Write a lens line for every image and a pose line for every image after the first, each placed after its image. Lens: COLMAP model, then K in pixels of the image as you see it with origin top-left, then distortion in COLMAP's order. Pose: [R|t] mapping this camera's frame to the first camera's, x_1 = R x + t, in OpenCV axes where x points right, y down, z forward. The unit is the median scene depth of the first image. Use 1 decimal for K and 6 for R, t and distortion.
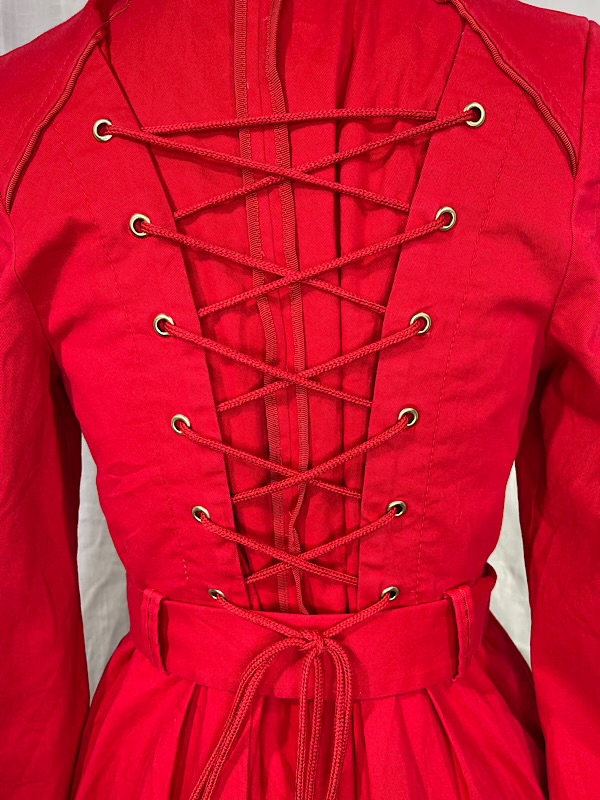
lens RADIAL K [[563.5, 0, 304.3], [0, 563.5, 397.8], [0, 0, 1]] dist [0.027941, -0.052033]
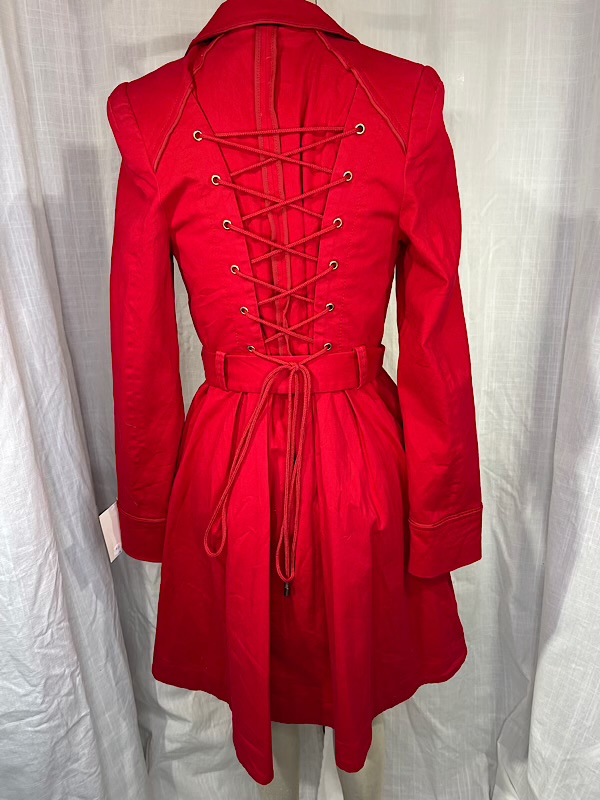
lens RADIAL K [[563.5, 0, 302.8], [0, 563.5, 398.0], [0, 0, 1]] dist [0.027941, -0.052033]
pose [[0.999877, -0.012151, 0.009931, 0.027956], [0.009977, 0.980677, 0.195380, 0.112480], [-0.012113, -0.195257, 0.980677, -1.344077]]
